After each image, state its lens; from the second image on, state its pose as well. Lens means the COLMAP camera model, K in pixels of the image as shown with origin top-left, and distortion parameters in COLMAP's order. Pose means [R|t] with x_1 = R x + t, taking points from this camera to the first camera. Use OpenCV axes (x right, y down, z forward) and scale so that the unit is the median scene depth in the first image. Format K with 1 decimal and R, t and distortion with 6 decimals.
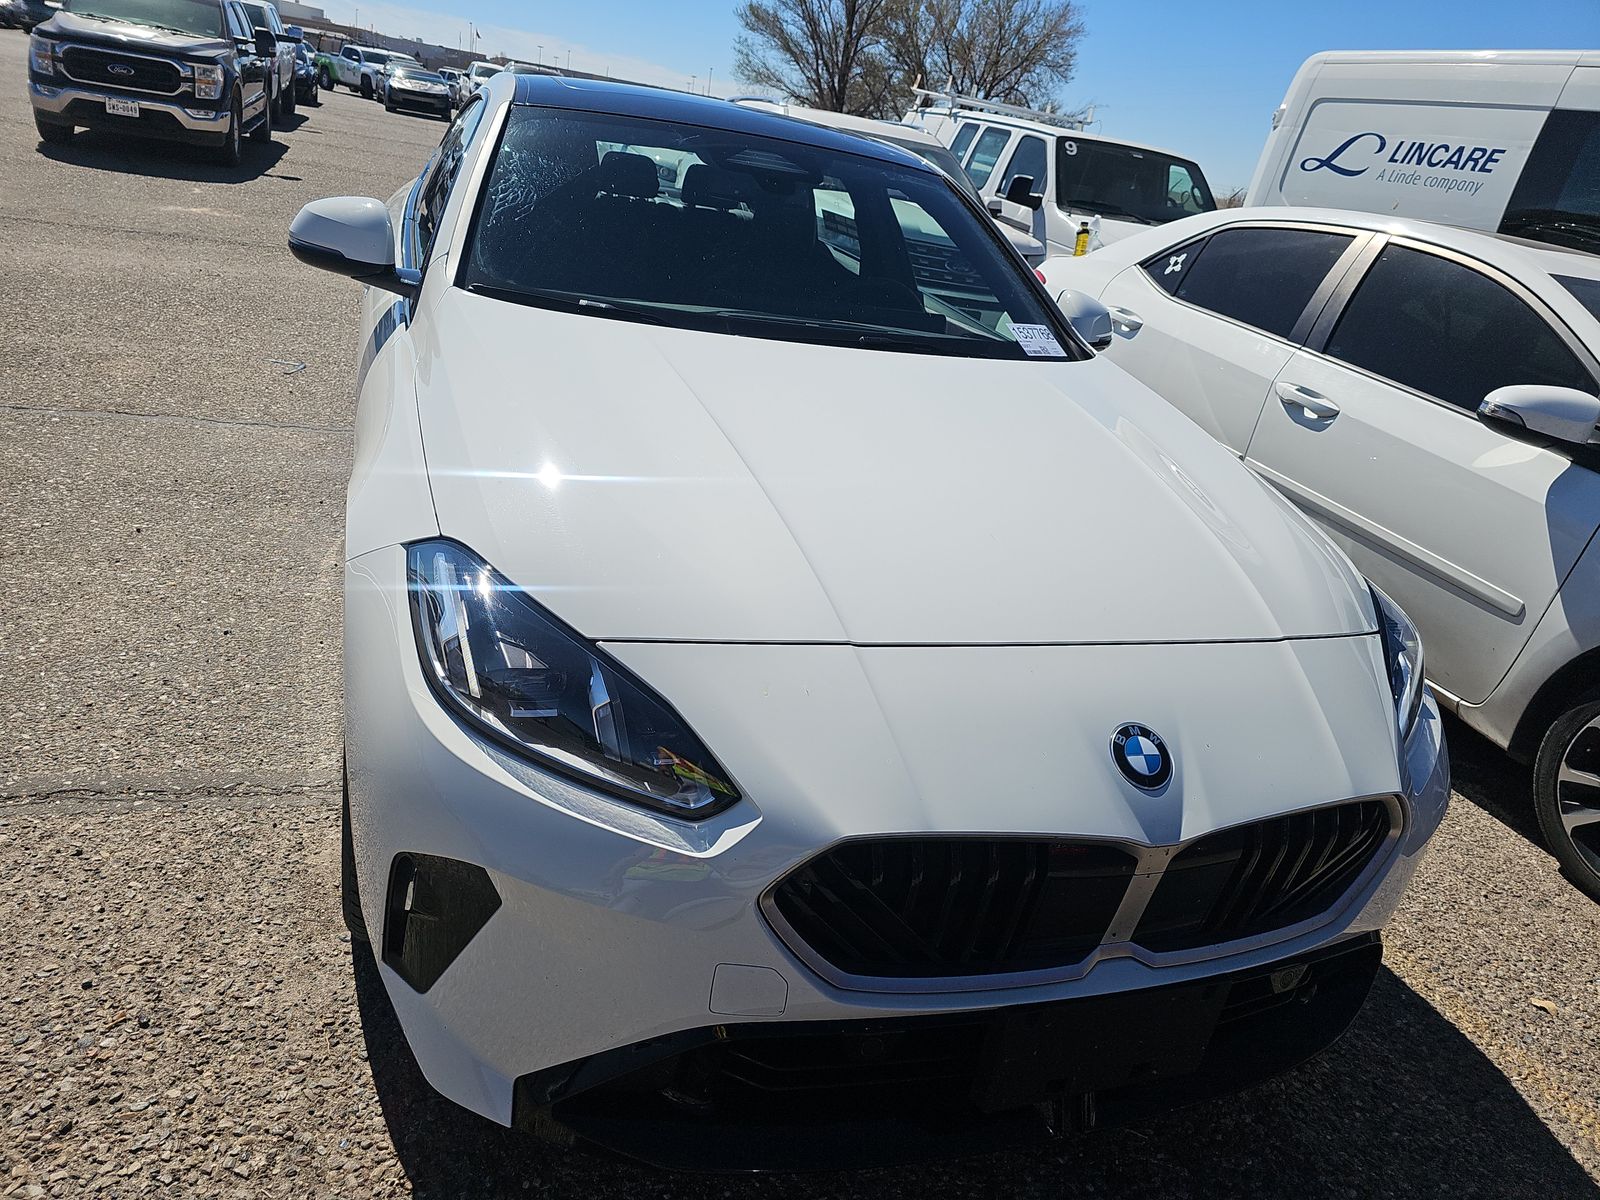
lens RADIAL K [[1078.2, 0, 797.4], [0, 1078.2, 578.3], [0, 0, 1]] dist [0.038737, -0.042116]
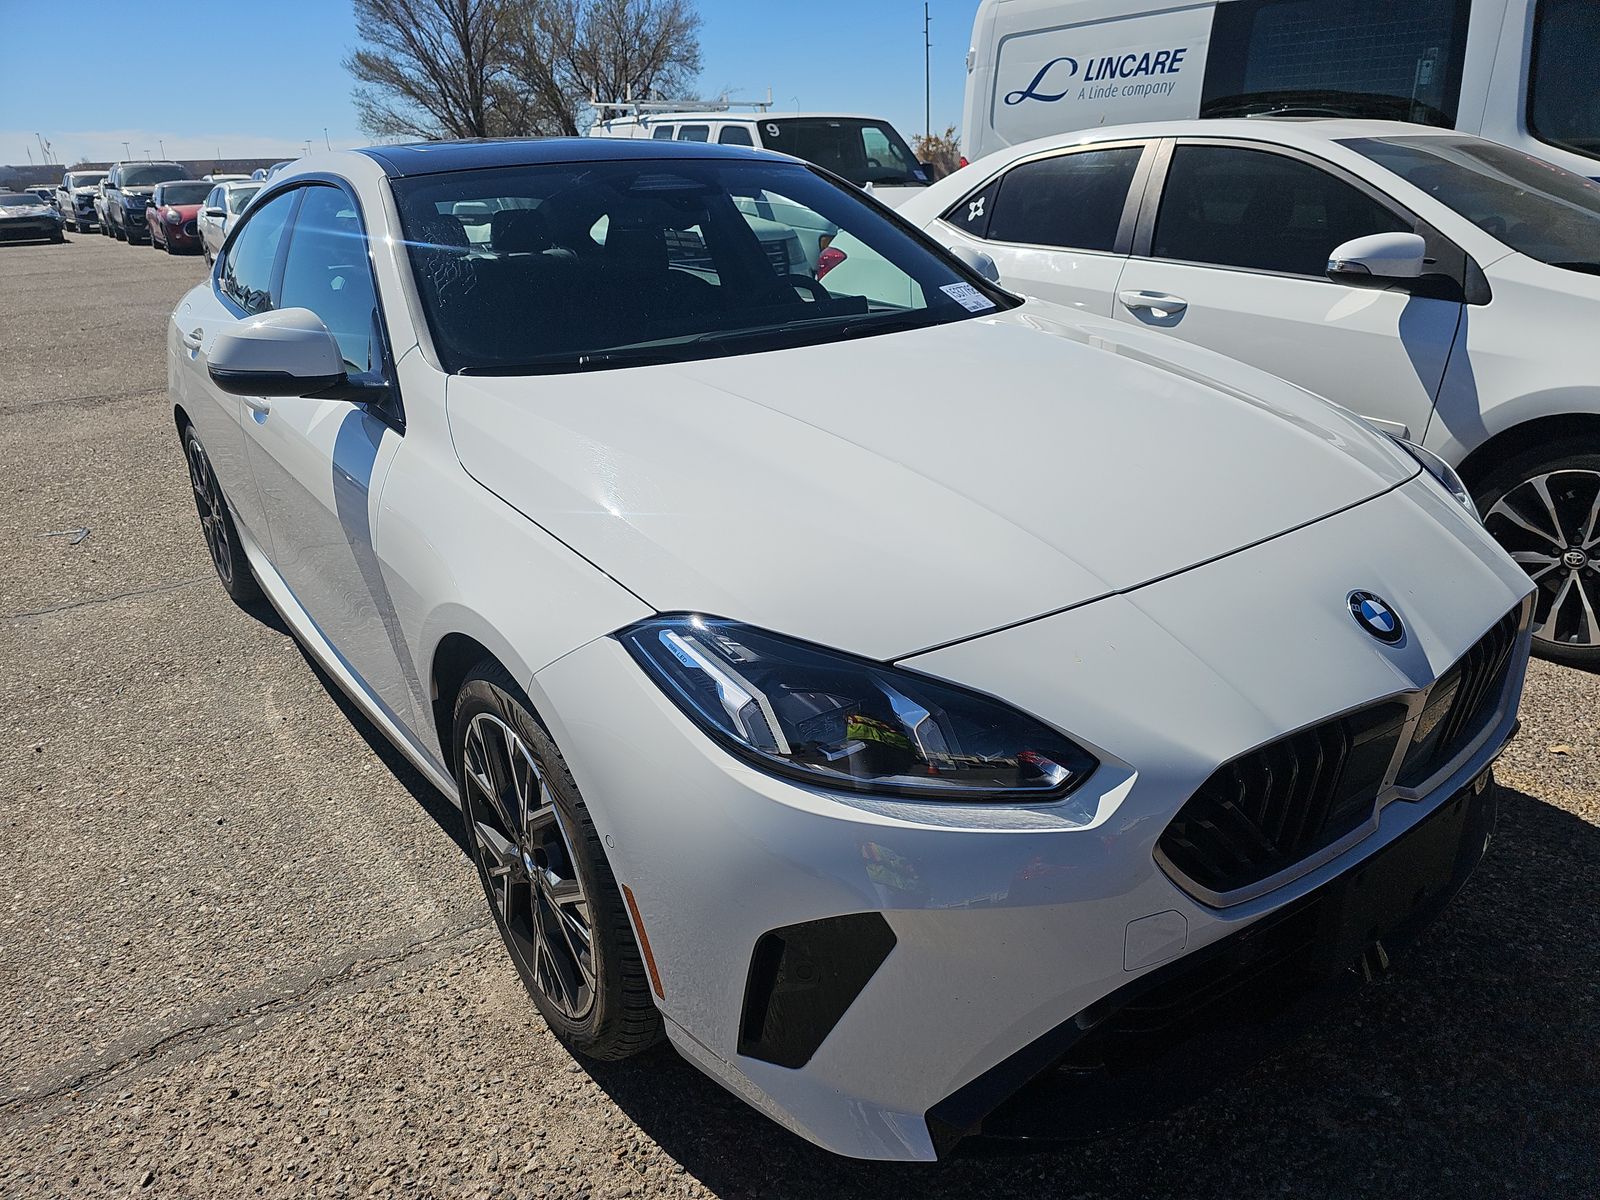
lens RADIAL K [[1075.7, 0, 800.0], [0, 1075.7, 600.0], [0, 0, 1]] dist [0.040487, -0.044162]
pose [[0.938039, -0.283580, 0.199162, -0.132891], [0.281191, 0.958784, 0.040790, -0.017911], [-0.202521, 0.017740, 0.979117, 0.015873]]
